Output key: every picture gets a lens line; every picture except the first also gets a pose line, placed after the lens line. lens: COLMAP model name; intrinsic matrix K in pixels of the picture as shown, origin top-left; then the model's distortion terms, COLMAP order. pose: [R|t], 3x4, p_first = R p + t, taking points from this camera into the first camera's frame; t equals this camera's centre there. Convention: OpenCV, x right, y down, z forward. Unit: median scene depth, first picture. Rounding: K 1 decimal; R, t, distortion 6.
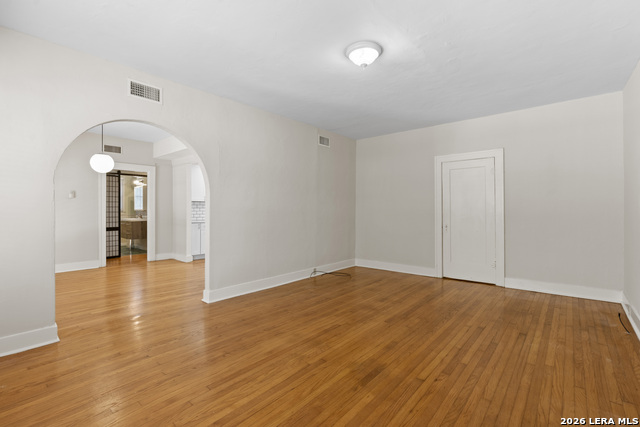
lens RADIAL K [[292.9, 0, 322.4], [0, 292.9, 206.7], [0, 0, 1]] dist [-0.003790, 0.000167]
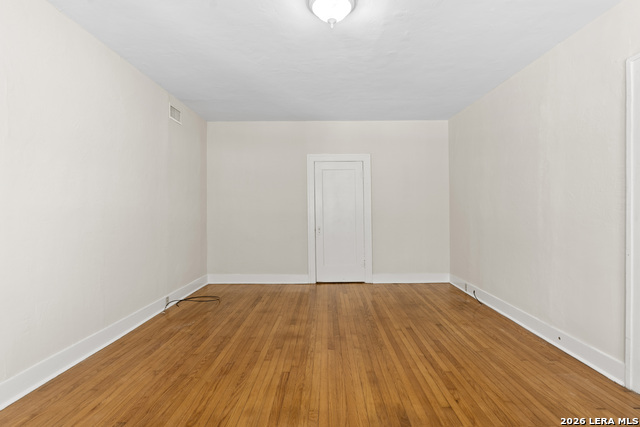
lens RADIAL K [[308.2, 0, 322.4], [0, 308.2, 214.9], [0, 0, 1]] dist [-0.007413, -0.000356]
pose [[0.770680, -0.007994, 0.637173, -0.349158], [-0.003193, 0.999860, 0.016406, 0.008608], [-0.637215, -0.014678, 0.770547, 0.371700]]
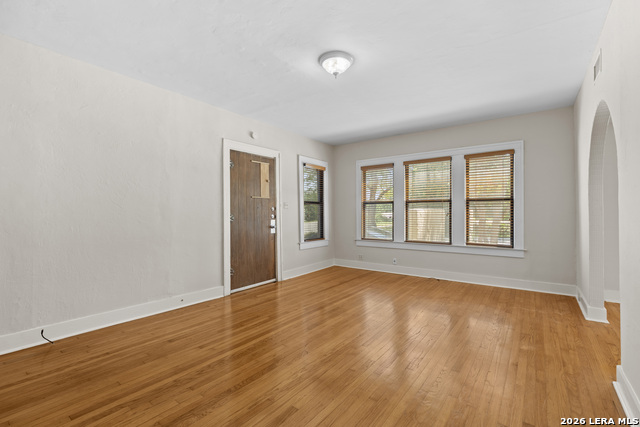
lens RADIAL K [[291.7, 0, 320.0], [0, 291.7, 213.5], [0, 0, 1]] dist [0.001974, 0.000457]
pose [[-0.998762, 0.000249, -0.049744, 0.226402], [-0.000037, 0.999984, 0.005740, 0.011502], [0.049744, 0.005734, -0.998746, 1.839109]]
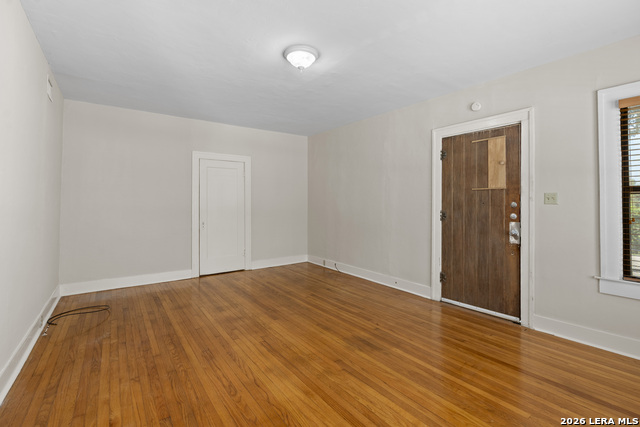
lens RADIAL K [[292.9, 0, 322.4], [0, 292.9, 206.7], [0, 0, 1]] dist [-0.003790, 0.000167]
pose [[0.240520, -0.004894, 0.970632, -0.734890], [-0.007877, 0.999945, 0.006994, -0.000904], [-0.970612, -0.009328, 0.240468, 0.622540]]
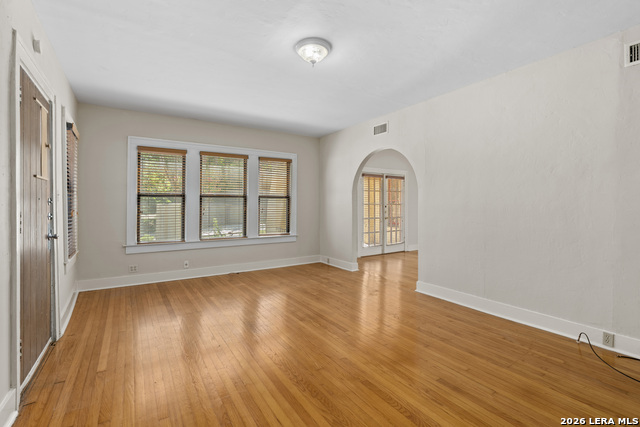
lens RADIAL K [[296.9, 0, 321.6], [0, 296.9, 203.9], [0, 0, 1]] dist [-0.001794, -0.000269]
pose [[-0.286491, -0.010622, -0.958024, 0.980147], [-0.000902, 0.999941, -0.010817, 0.010874], [0.958082, -0.002235, -0.286484, 1.190581]]
